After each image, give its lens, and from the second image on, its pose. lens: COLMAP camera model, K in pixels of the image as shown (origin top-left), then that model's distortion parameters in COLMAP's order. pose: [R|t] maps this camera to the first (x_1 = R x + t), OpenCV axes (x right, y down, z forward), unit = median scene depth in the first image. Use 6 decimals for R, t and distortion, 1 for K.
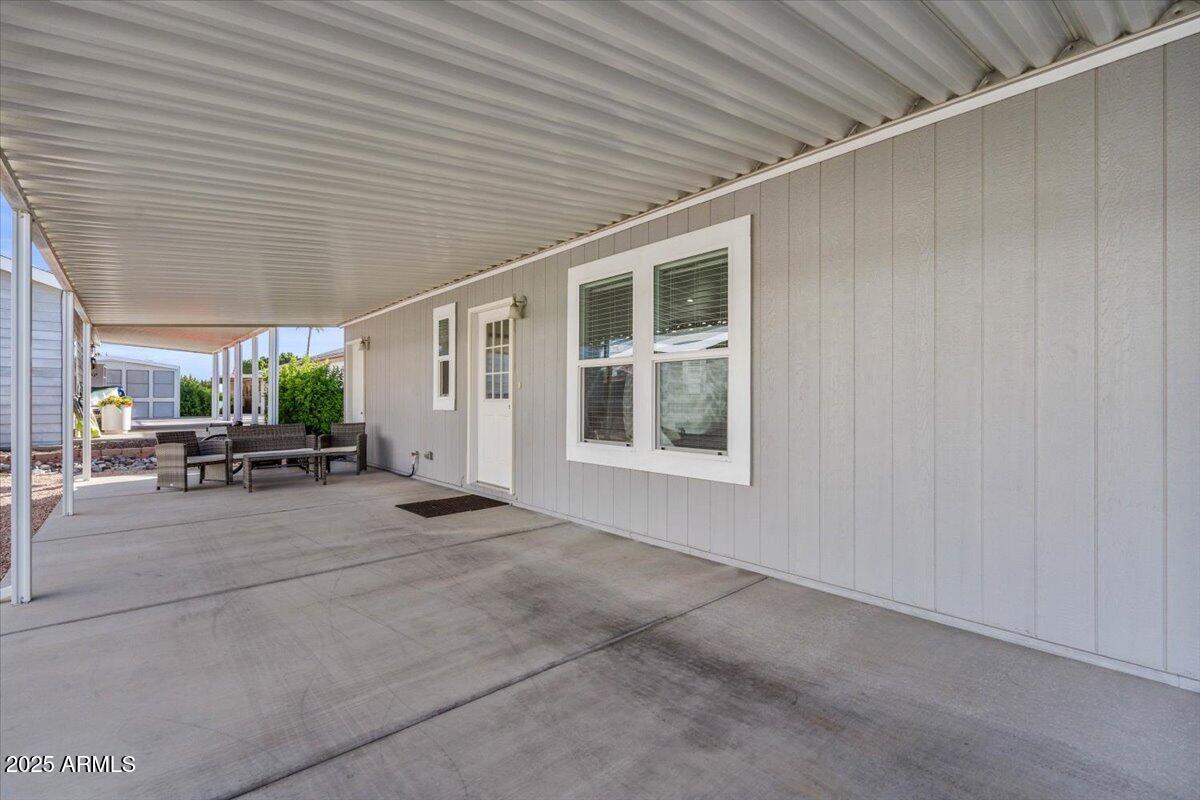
lens RADIAL K [[548.4, 0, 595.0], [0, 548.4, 401.7], [0, 0, 1]] dist [-0.001943, 0.001305]
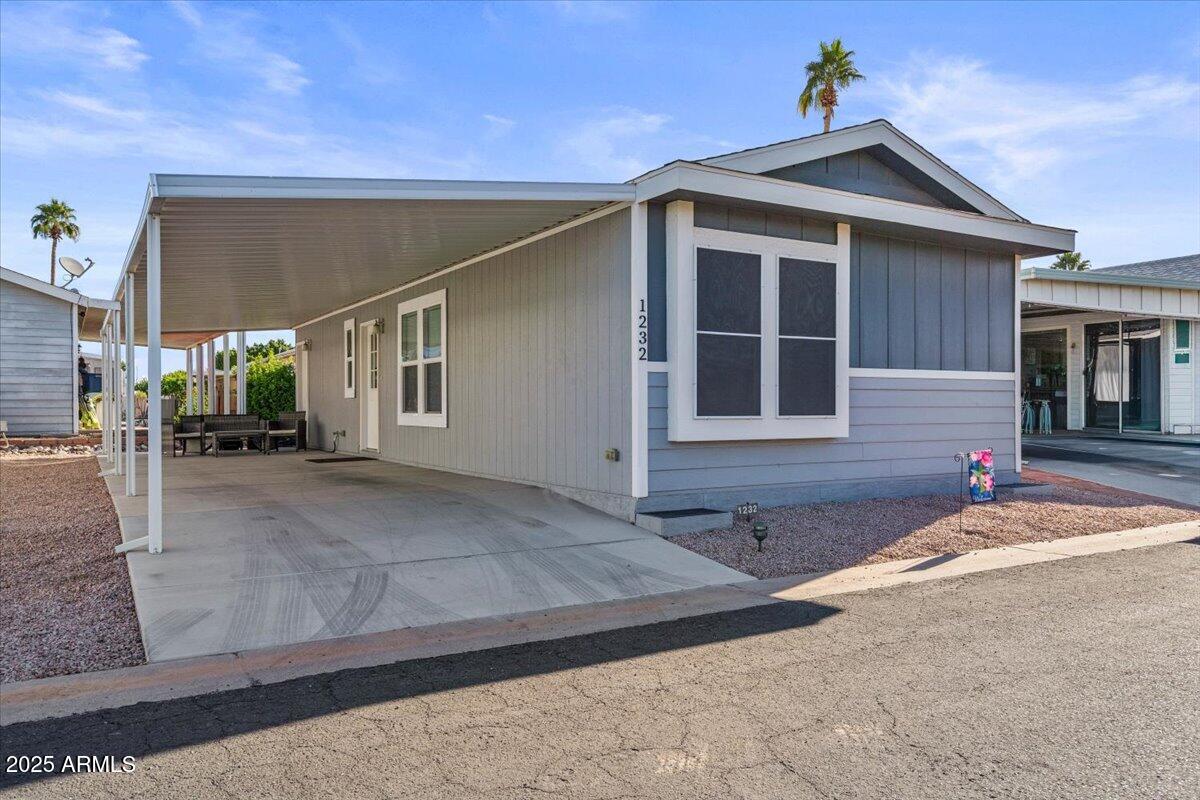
lens RADIAL K [[859.9, 0, 600.0], [0, 859.9, 400.0], [0, 0, 1]] dist [0.006690, 0.003587]
pose [[0.987758, -0.007029, -0.155833, 0.639259], [0.005690, 0.999943, -0.009036, 0.042475], [0.155887, 0.008038, 0.987742, -0.956970]]
